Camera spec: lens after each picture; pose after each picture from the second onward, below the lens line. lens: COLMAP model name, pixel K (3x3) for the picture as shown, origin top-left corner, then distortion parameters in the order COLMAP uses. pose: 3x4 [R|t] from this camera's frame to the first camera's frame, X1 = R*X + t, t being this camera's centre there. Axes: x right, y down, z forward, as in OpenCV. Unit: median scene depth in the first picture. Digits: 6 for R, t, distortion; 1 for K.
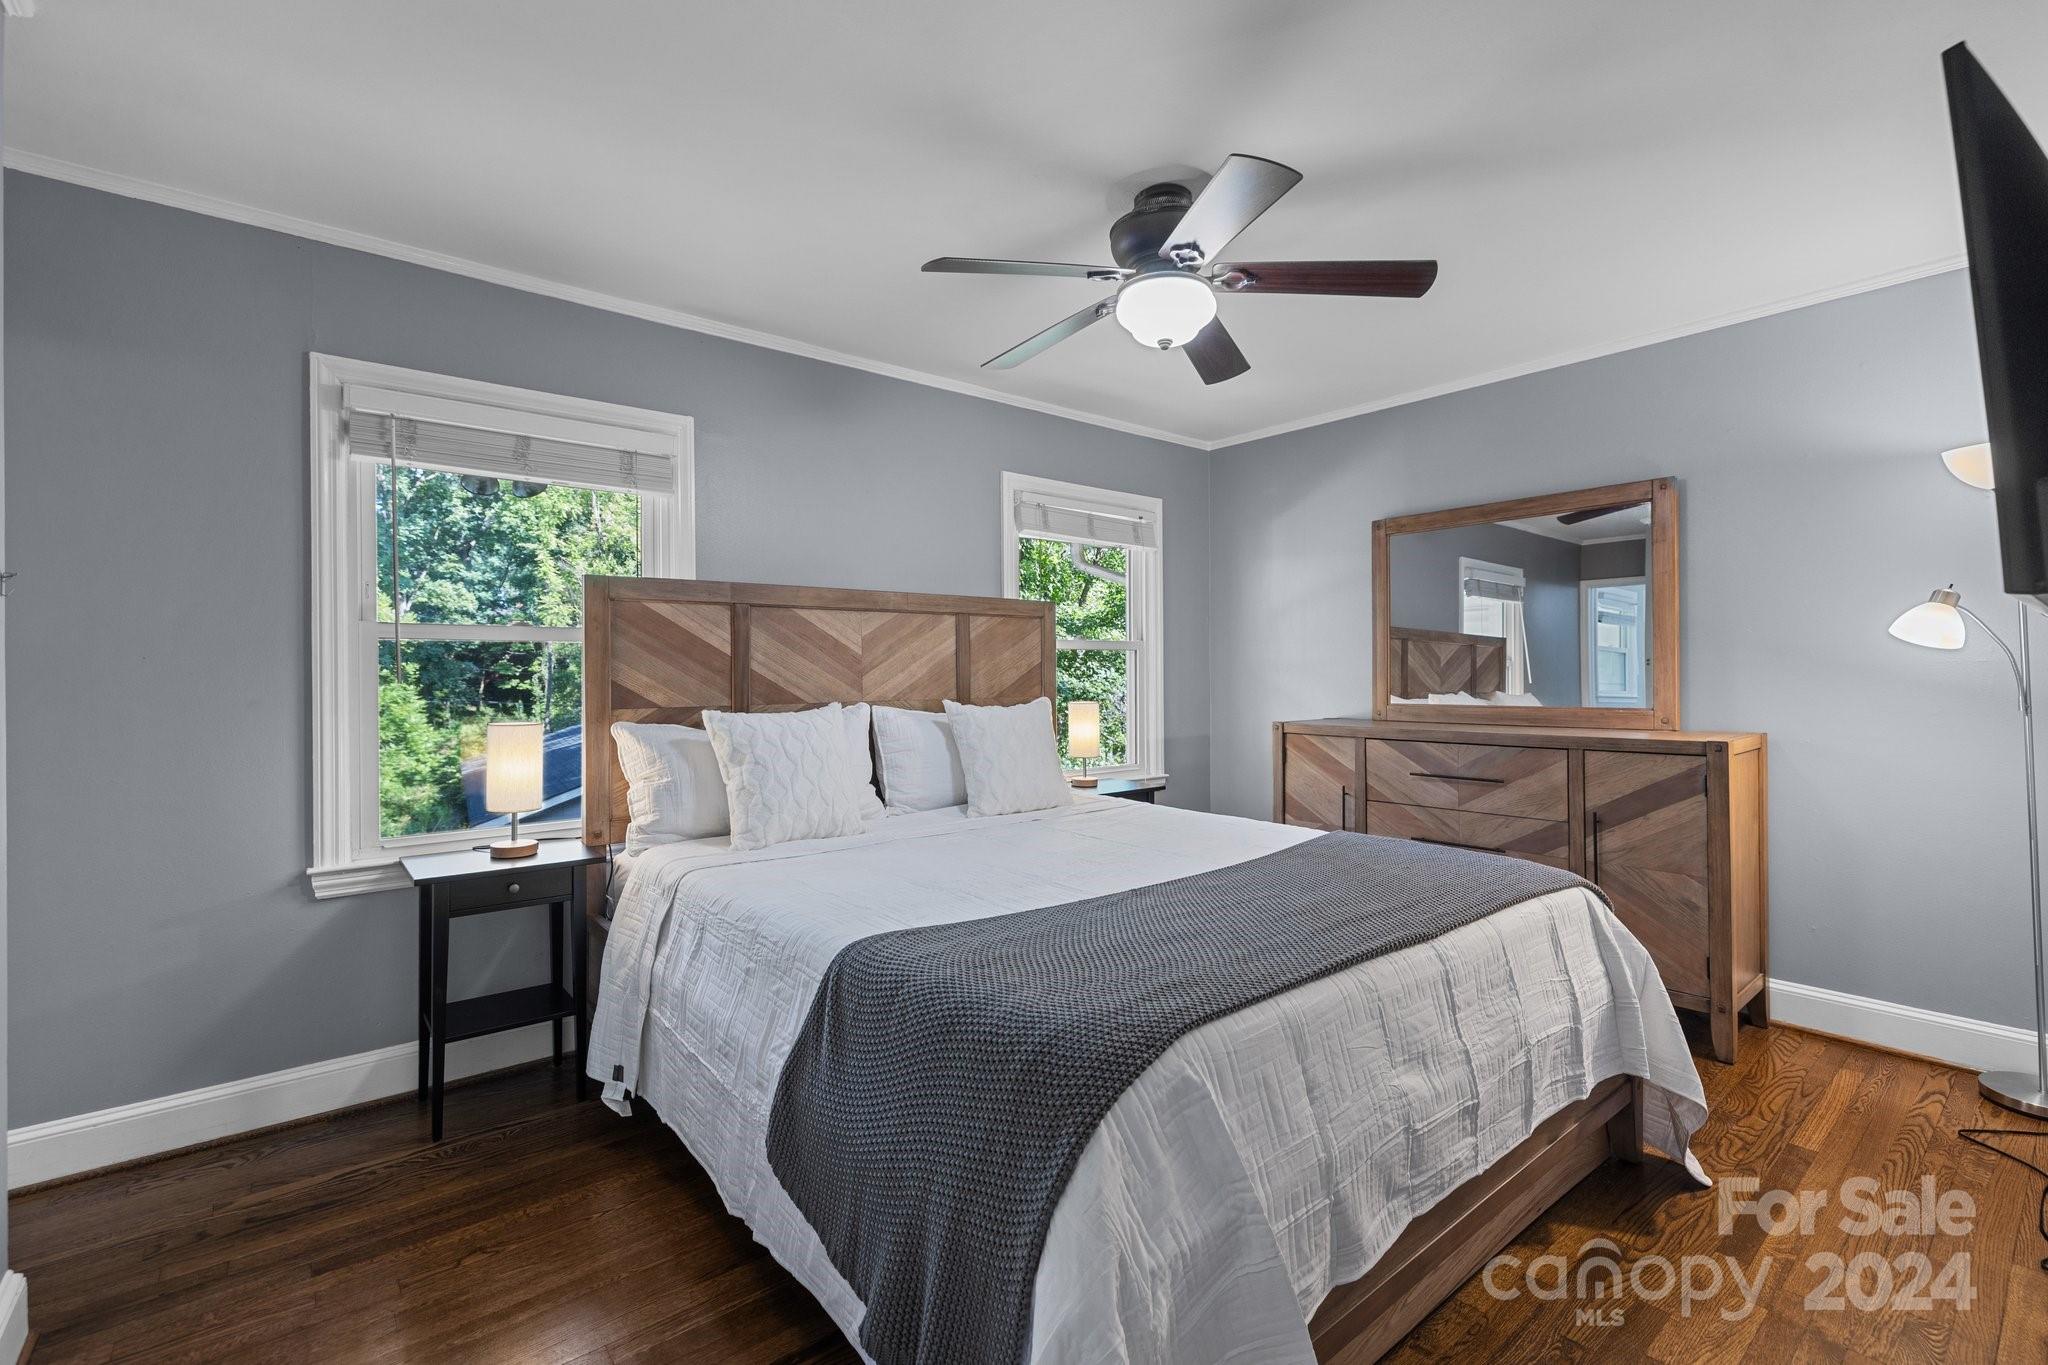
lens RADIAL K [[871.8, 0, 1016.6], [0, 871.8, 685.2], [0, 0, 1]] dist [-0.003789, -0.000385]
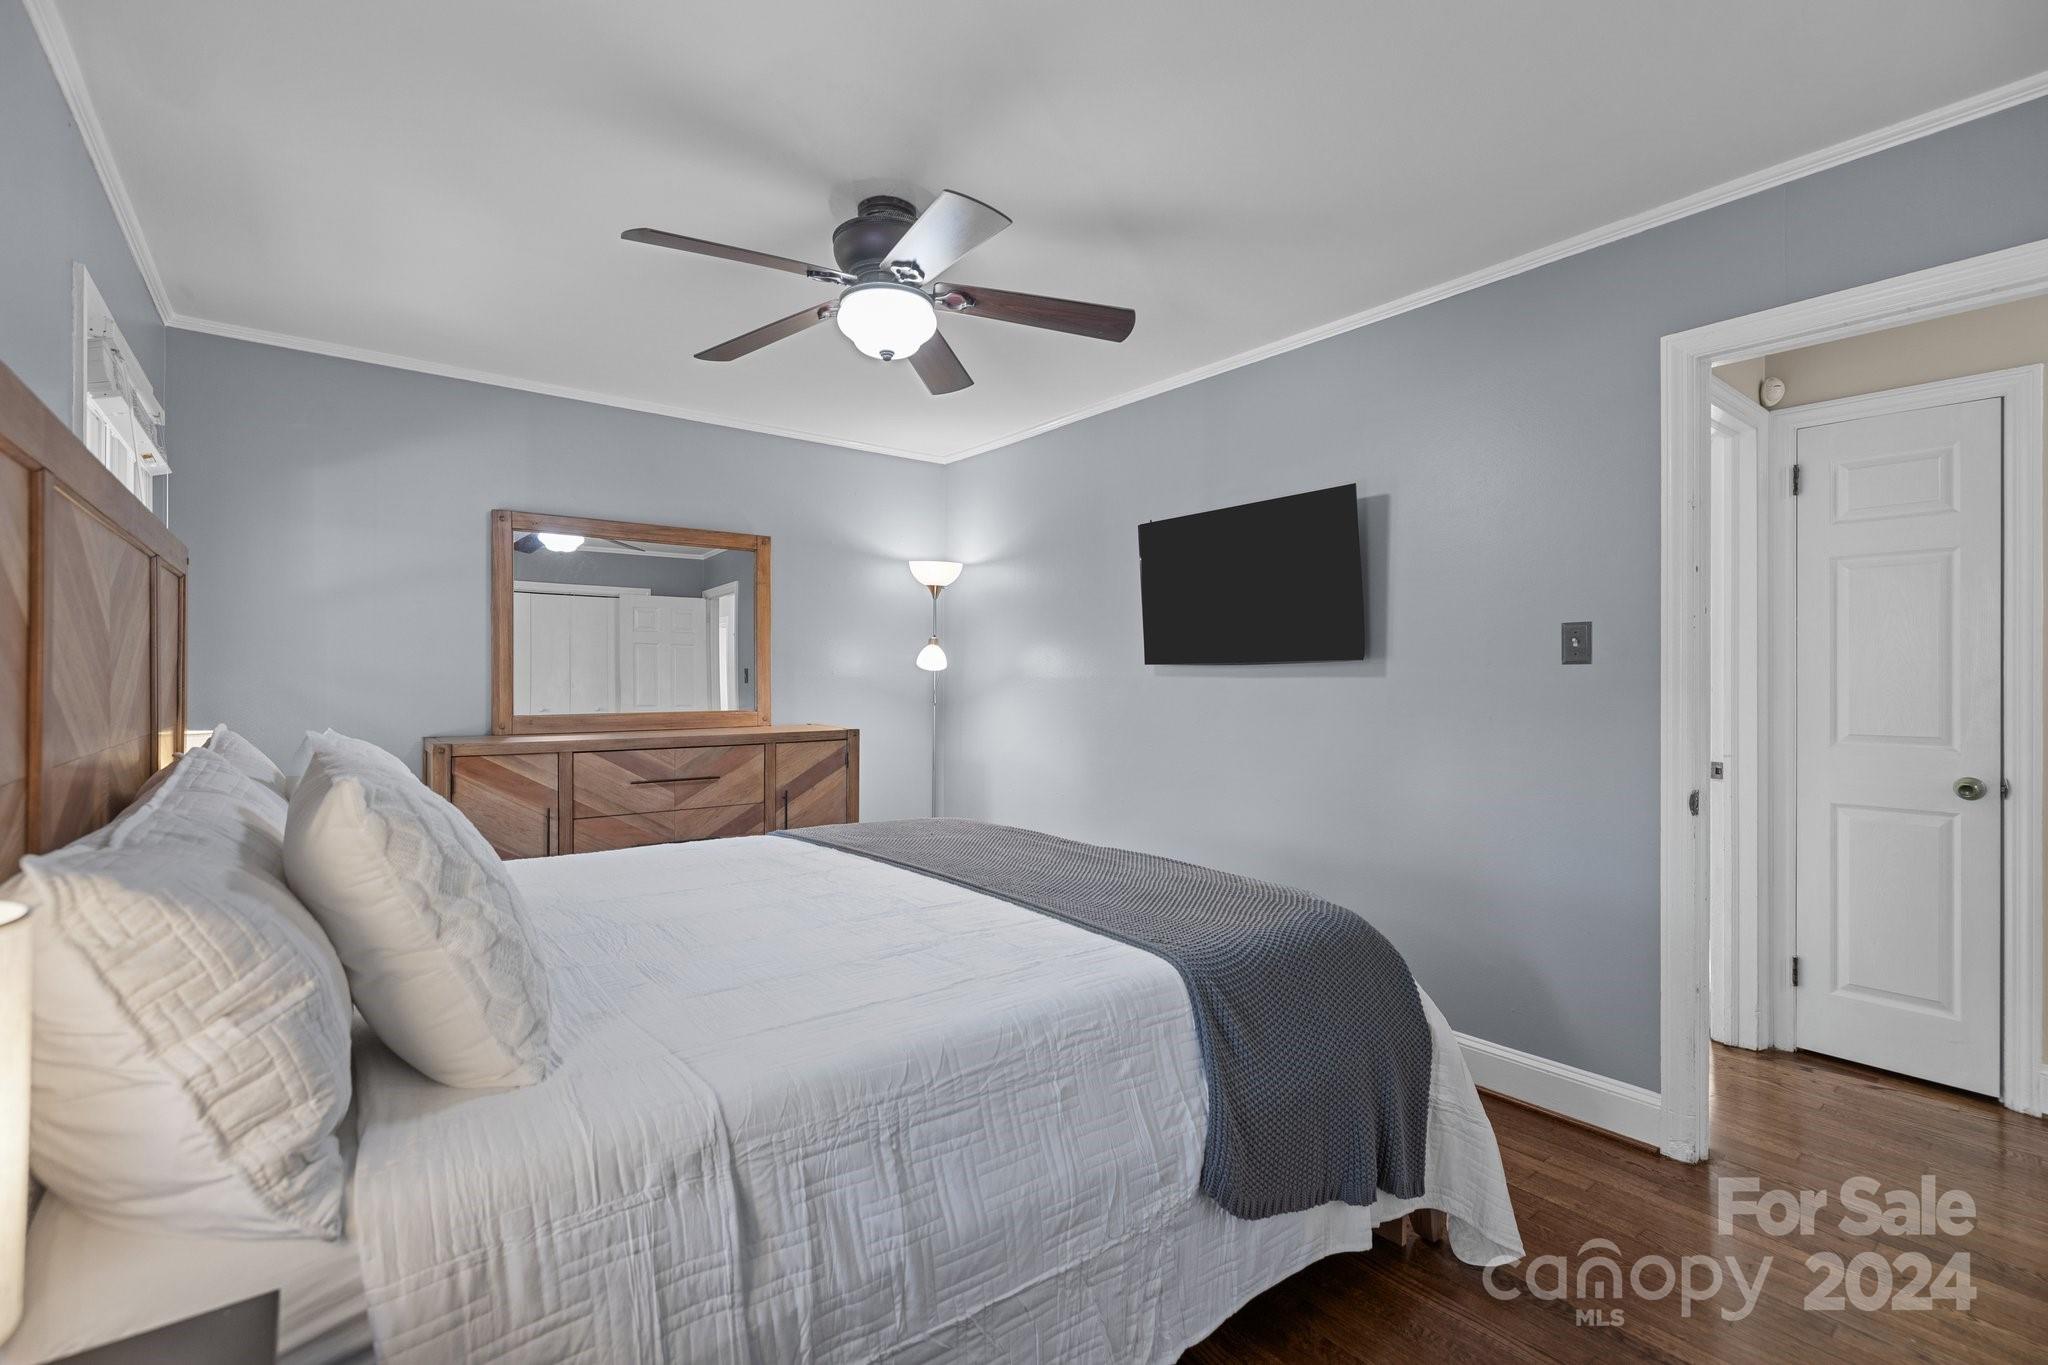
lens RADIAL K [[871.8, 0, 1016.6], [0, 871.8, 685.2], [0, 0, 1]] dist [-0.003789, -0.000385]
pose [[0.046350, 0.000272, 0.998925, -0.582729], [0.010078, 0.999949, -0.000740, -0.005793], [-0.998874, 0.010101, 0.046345, 0.566774]]
